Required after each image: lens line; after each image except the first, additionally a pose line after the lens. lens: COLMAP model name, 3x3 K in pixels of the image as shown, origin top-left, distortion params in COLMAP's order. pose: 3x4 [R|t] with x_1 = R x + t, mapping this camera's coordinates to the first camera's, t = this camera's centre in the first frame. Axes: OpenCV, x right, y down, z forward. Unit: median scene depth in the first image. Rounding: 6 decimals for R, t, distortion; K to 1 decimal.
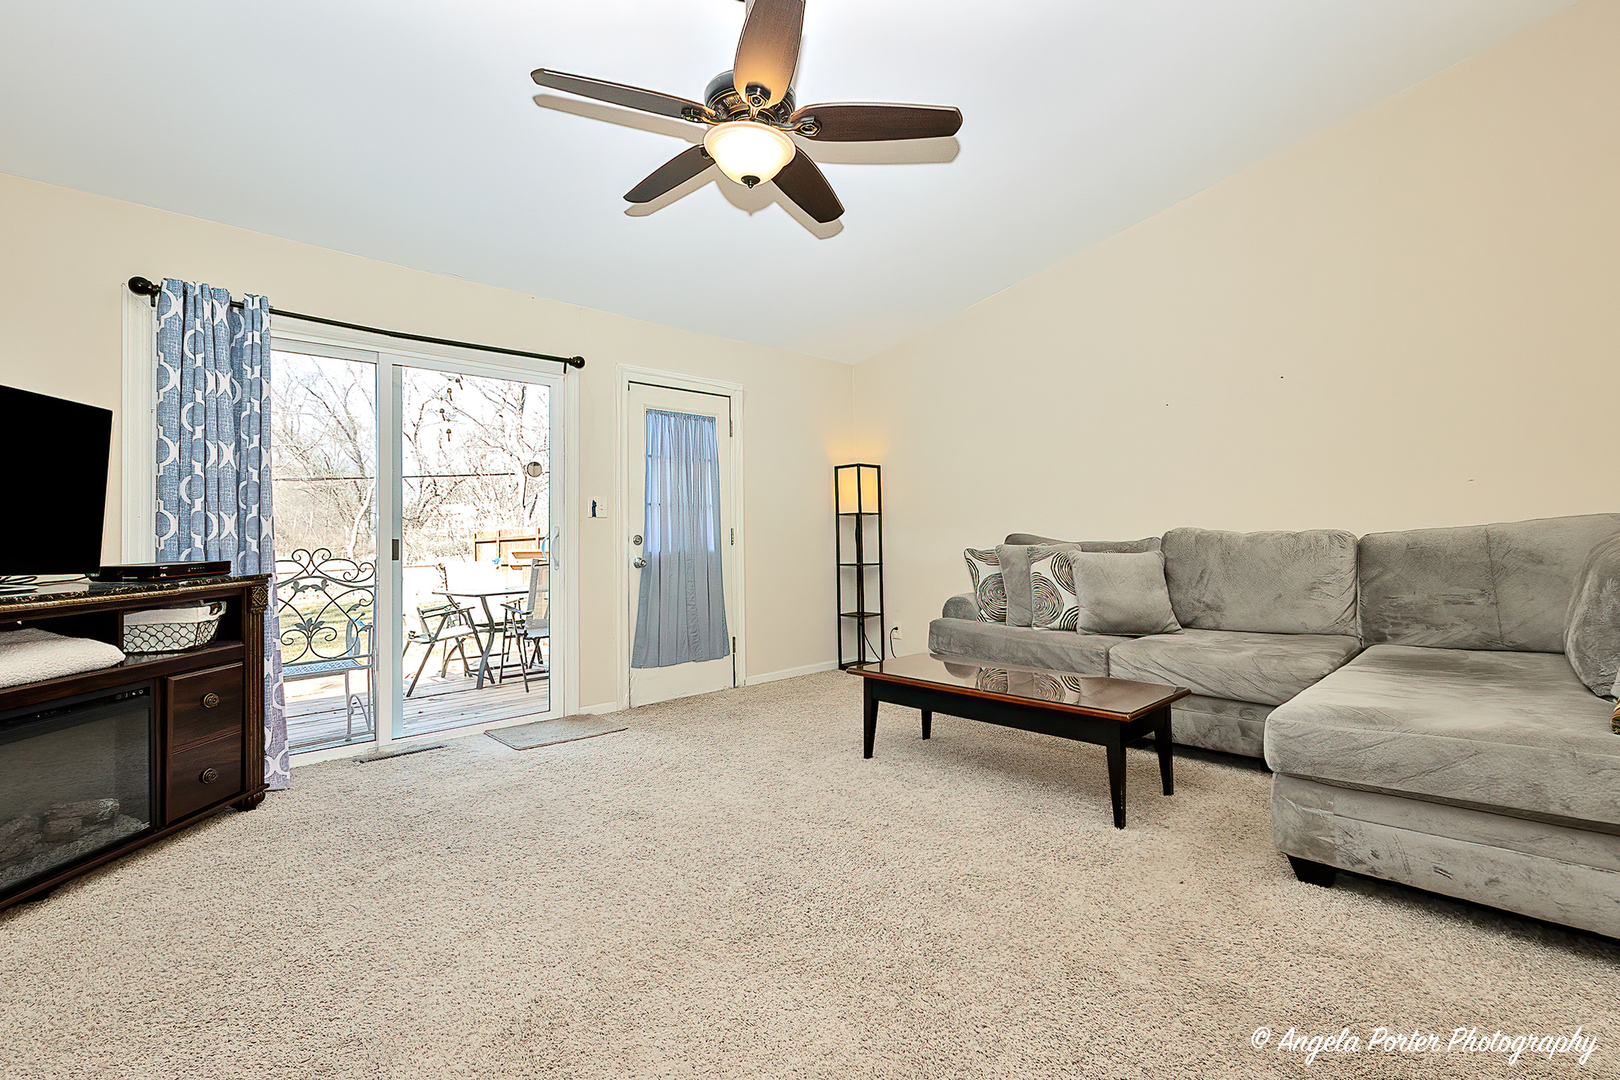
lens RADIAL K [[735.1, 0, 810.0], [0, 735.1, 540.0], [0, 0, 1]] dist [0.000594, -0.000042]
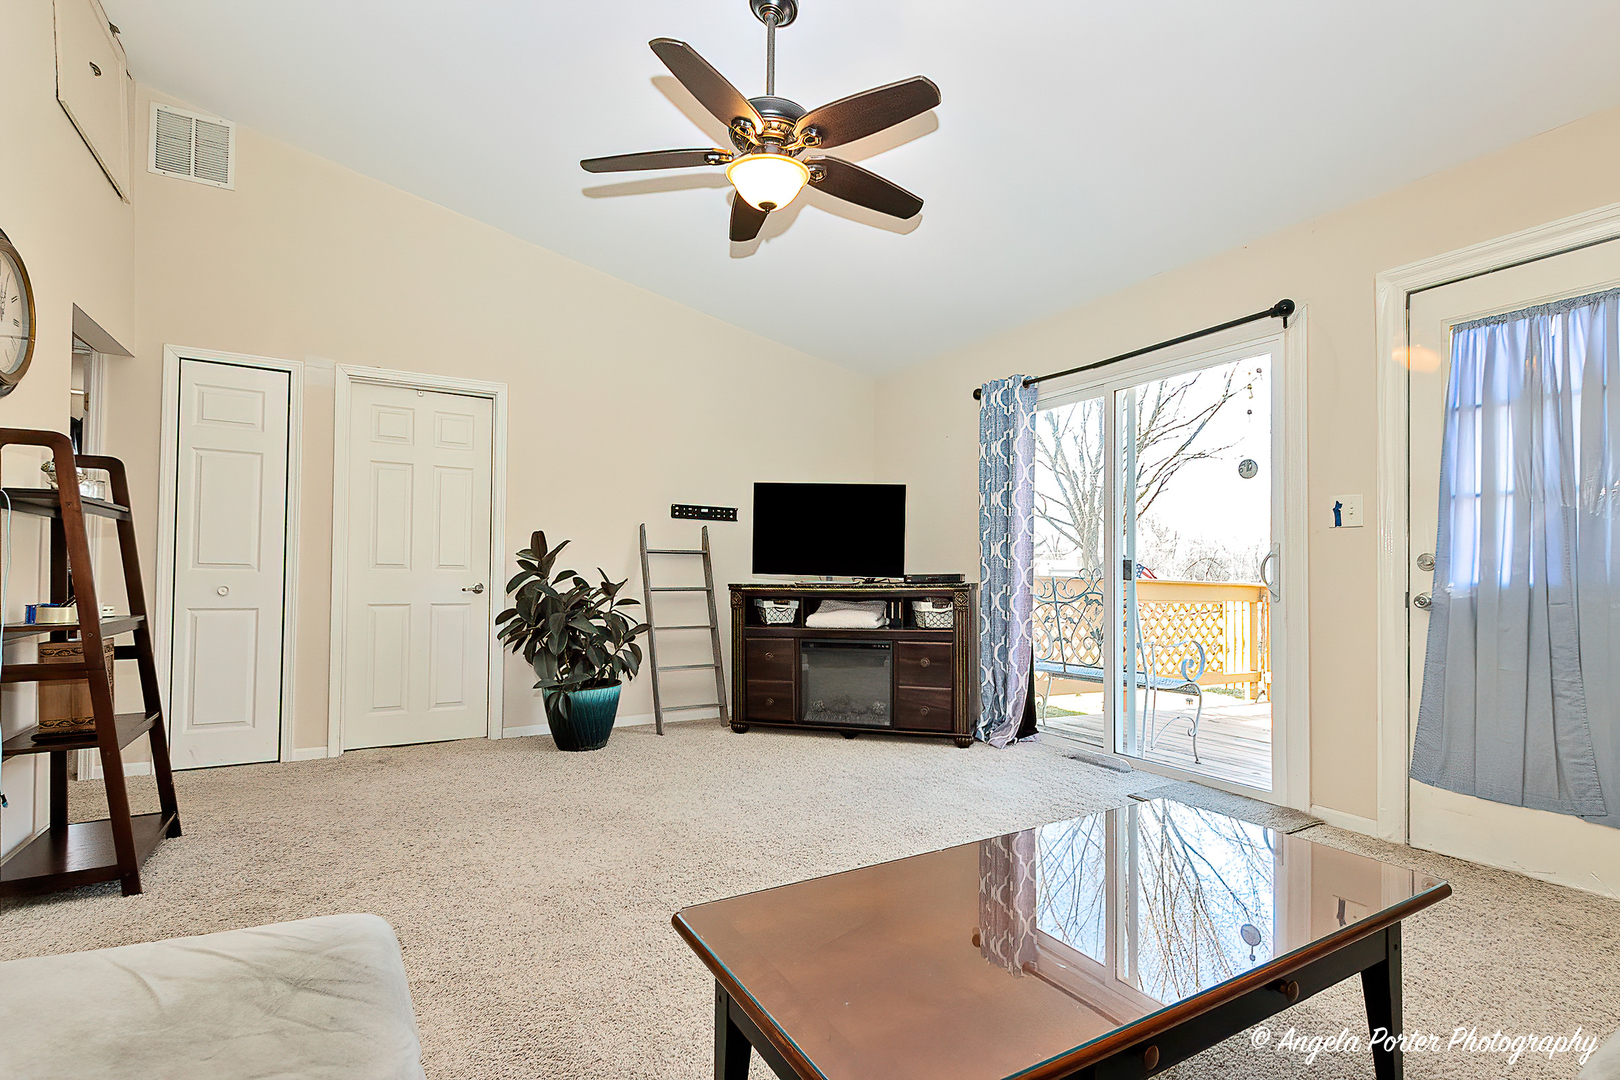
lens RADIAL K [[777.2, 0, 811.5], [0, 777.2, 566.2], [0, 0, 1]] dist [0.004090, 0.000367]
pose [[-0.262149, 0.004068, -0.965019, 0.742090], [-0.004881, 0.999973, 0.005542, 0.005133], [0.965015, 0.006163, -0.262122, 1.072337]]
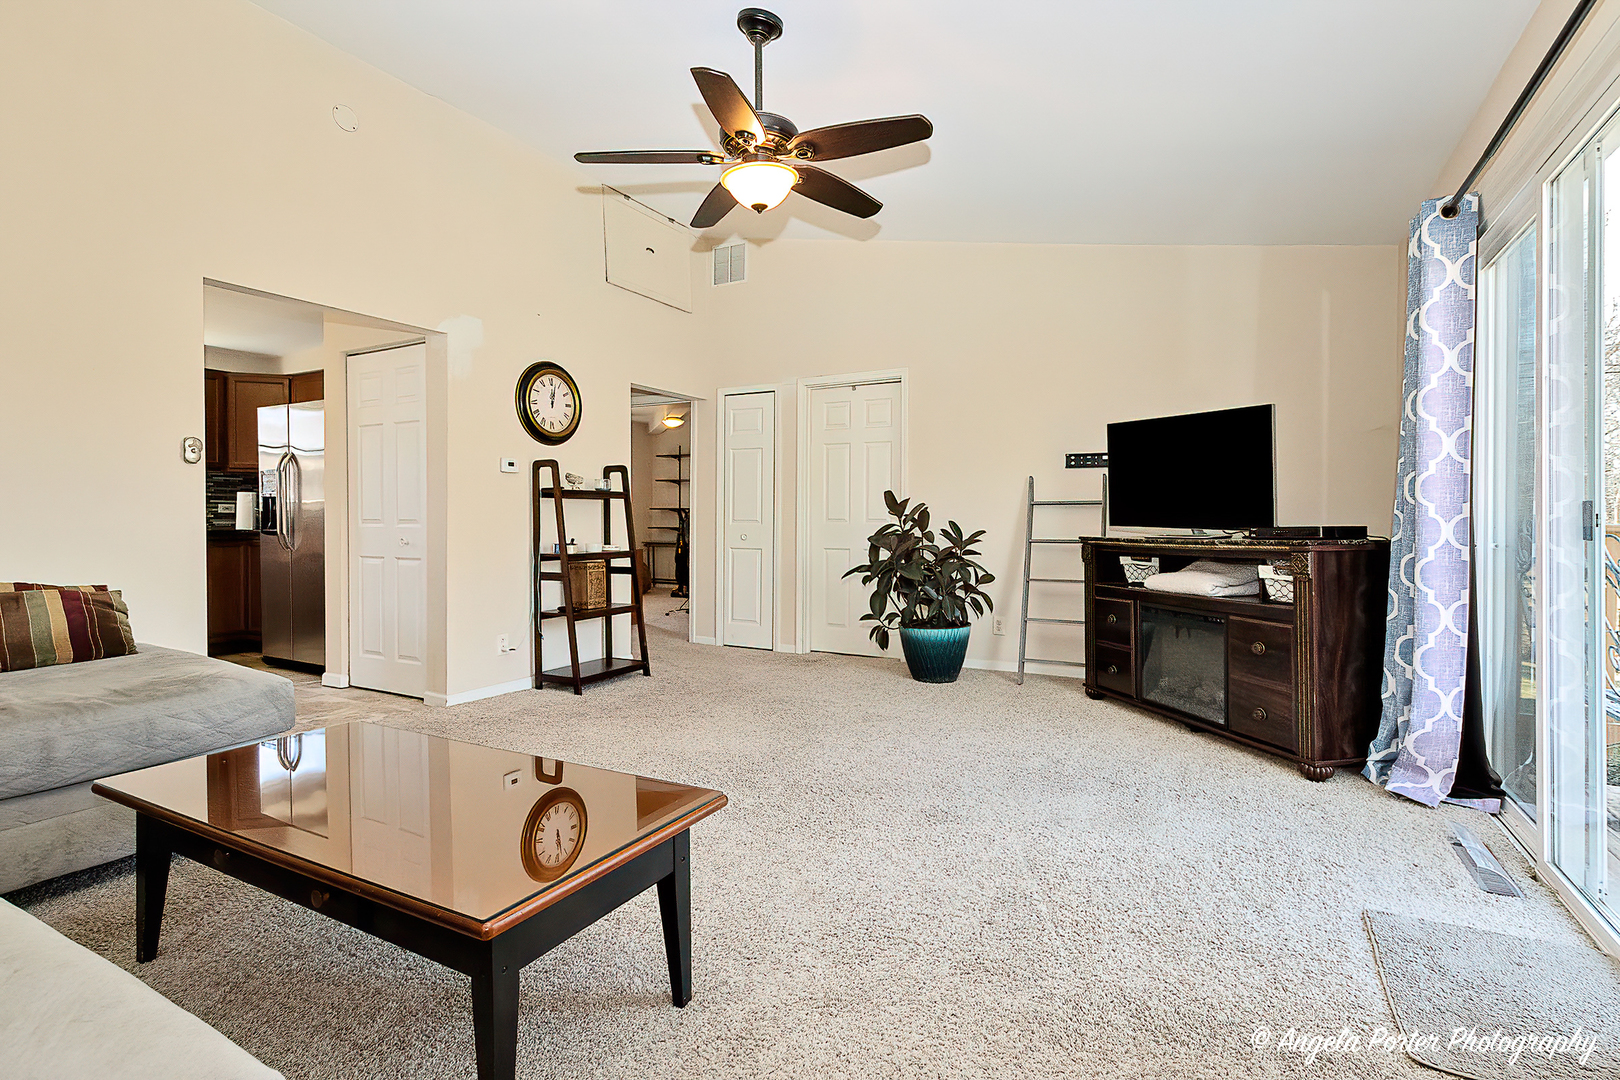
lens RADIAL K [[735.6, 0, 816.2], [0, 735.6, 517.0], [0, 0, 1]] dist [0.002095, 0.000159]
pose [[-0.955469, 0.015779, -0.294669, 0.150630], [0.014832, 0.999875, 0.005449, -0.001564], [0.294718, 0.000836, -0.955584, 1.686153]]
